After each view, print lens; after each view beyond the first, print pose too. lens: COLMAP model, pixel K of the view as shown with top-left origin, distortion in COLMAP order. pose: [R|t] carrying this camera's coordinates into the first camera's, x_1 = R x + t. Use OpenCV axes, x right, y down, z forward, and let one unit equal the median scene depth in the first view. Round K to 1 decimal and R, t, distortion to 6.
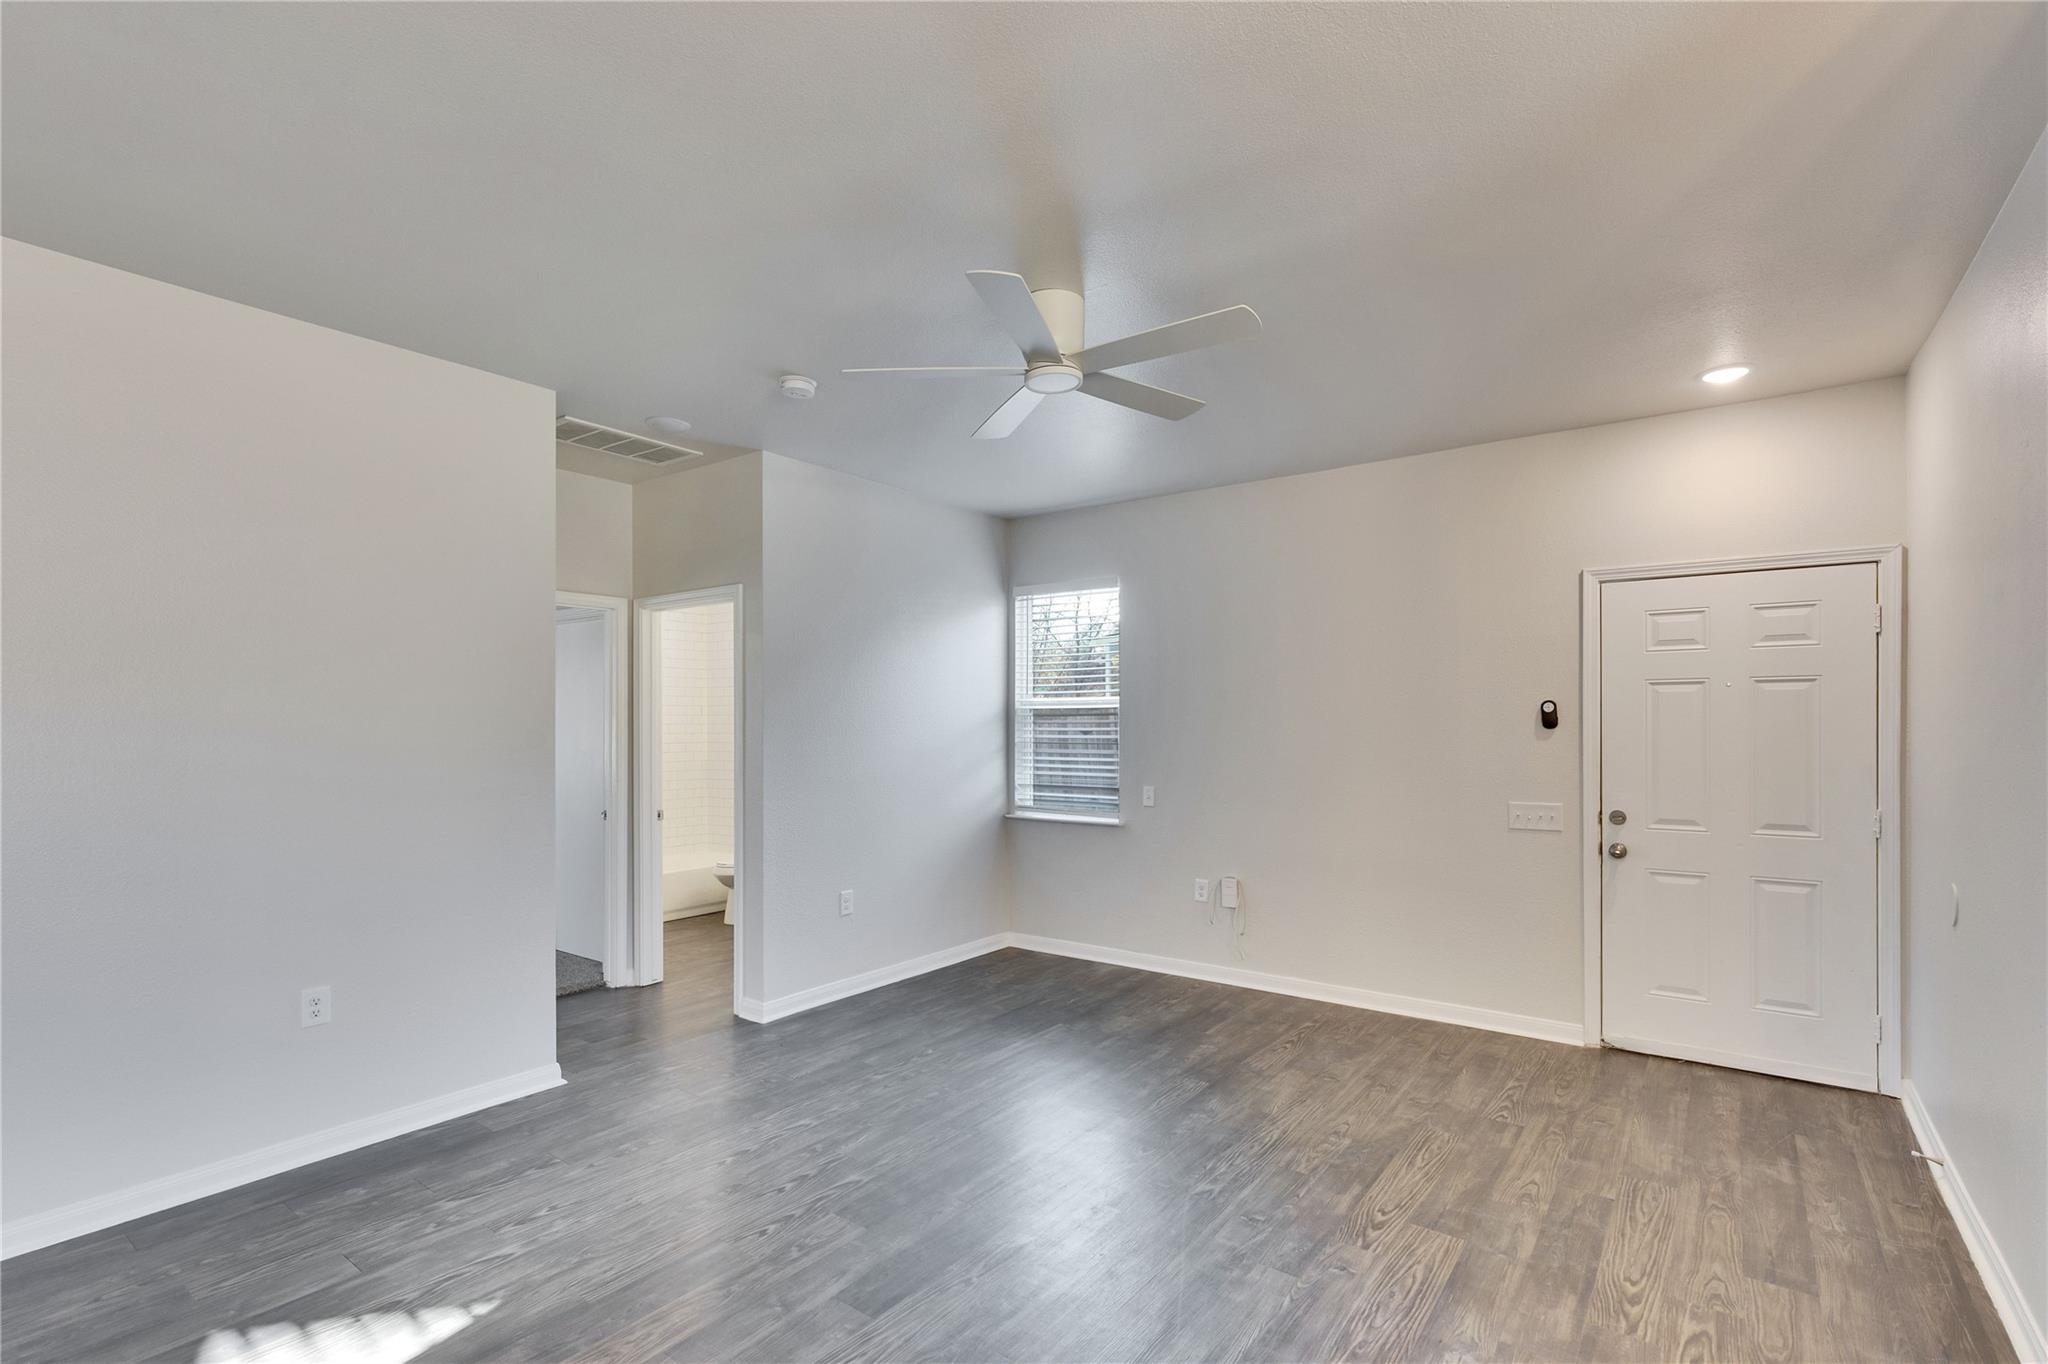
lens RADIAL K [[928.5, 0, 1023.5], [0, 928.5, 697.2], [0, 0, 1]] dist [0.001983, 0.000805]
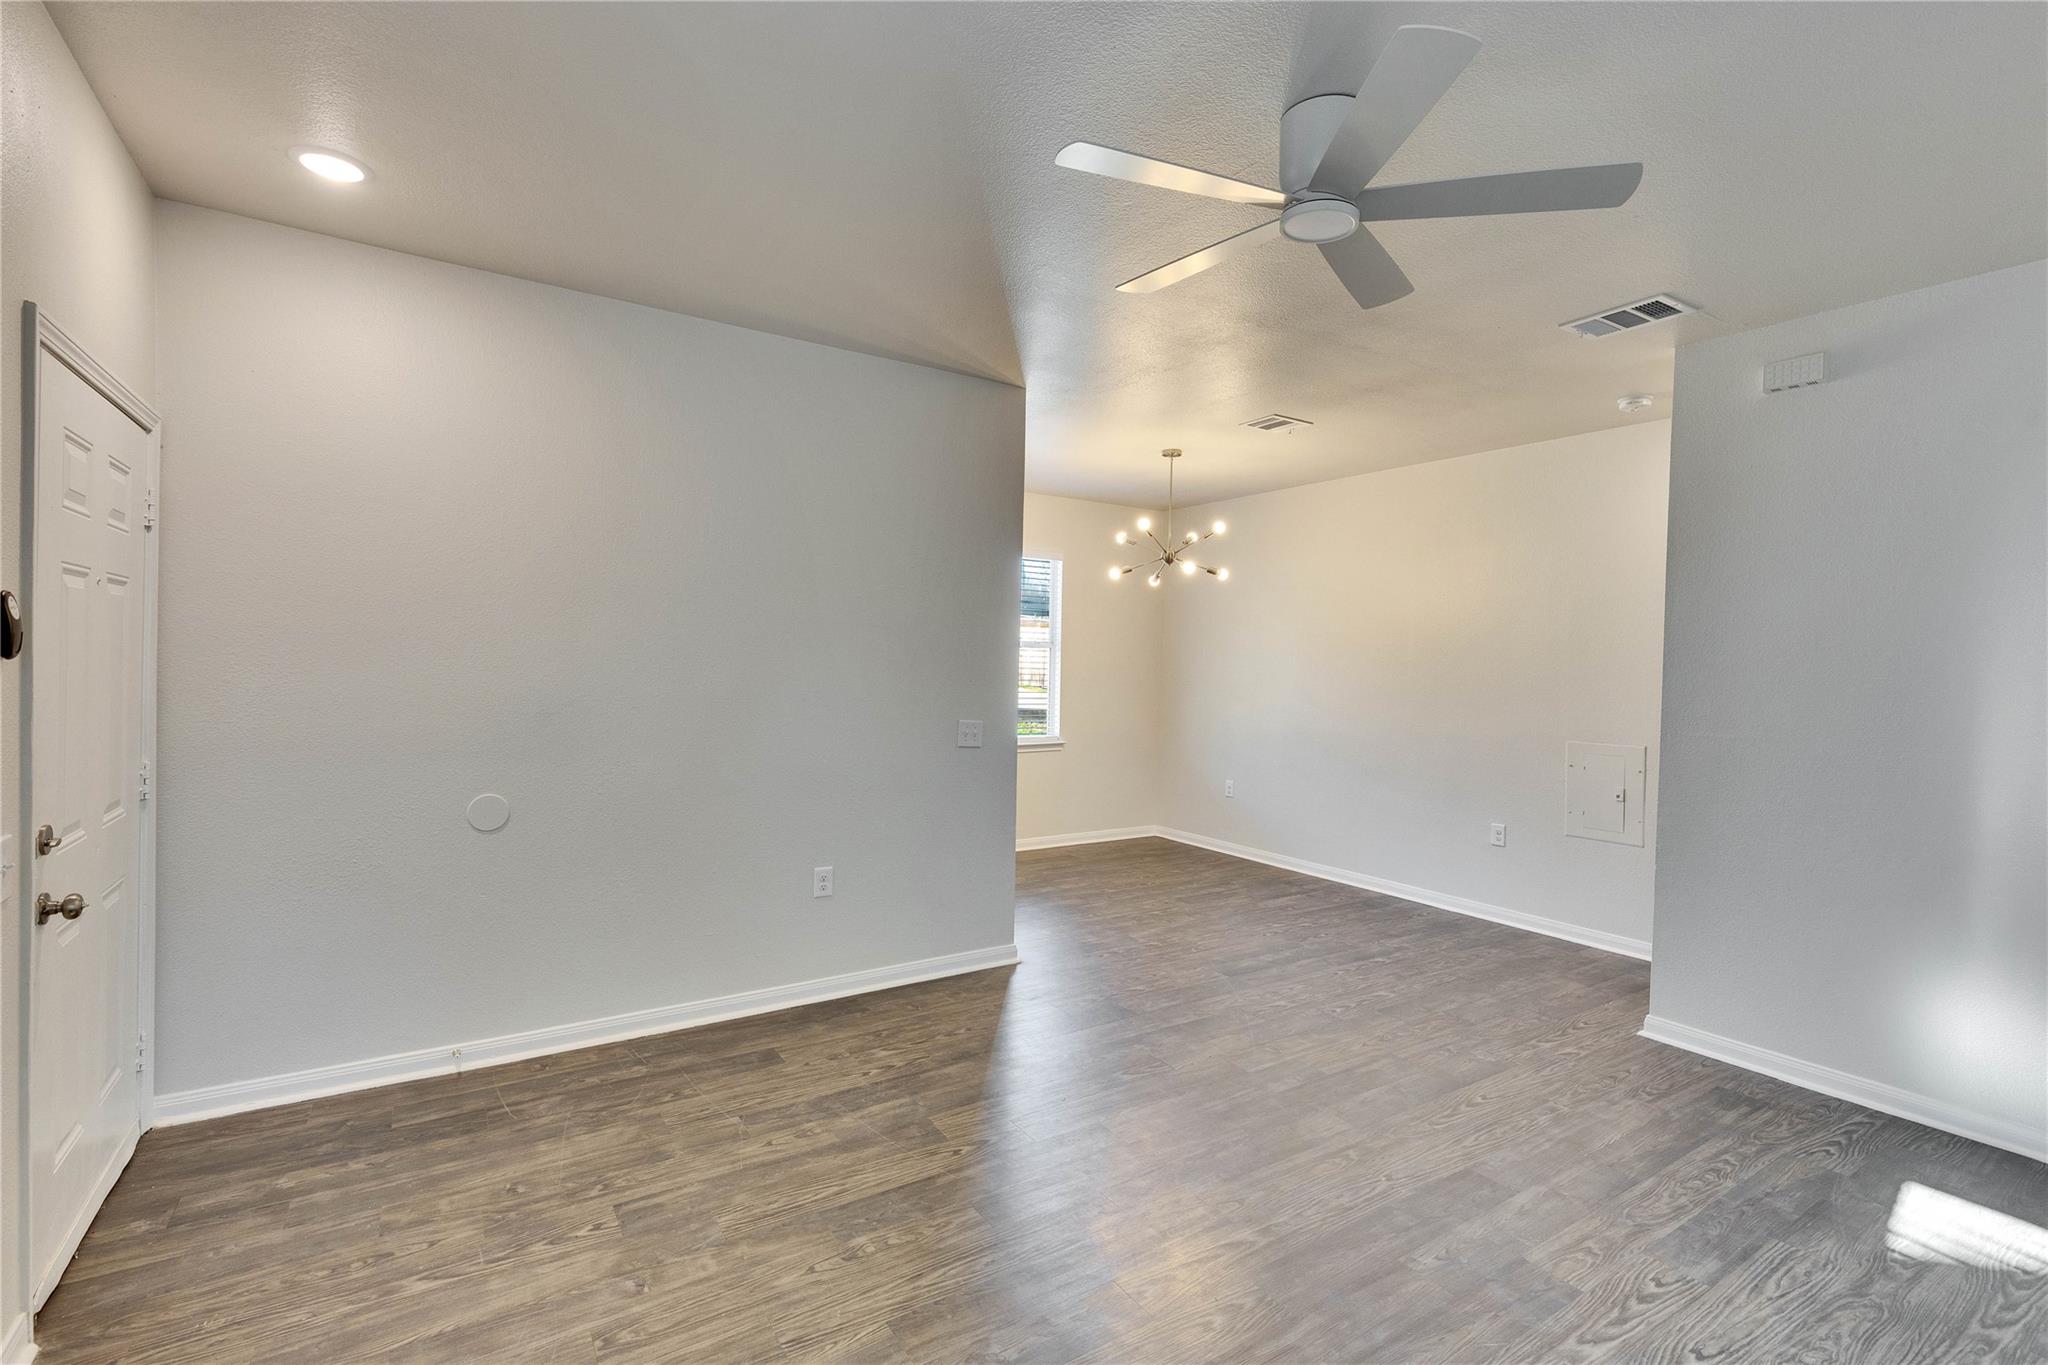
lens RADIAL K [[928.5, 0, 1022.5], [0, 928.5, 679.7], [0, 0, 1]] dist [0.001983, 0.000805]
pose [[-0.939471, -0.024659, 0.341741, -0.010785], [-0.029712, 0.999513, -0.009559, 0.049126], [-0.341338, -0.019135, -0.939746, 1.872781]]
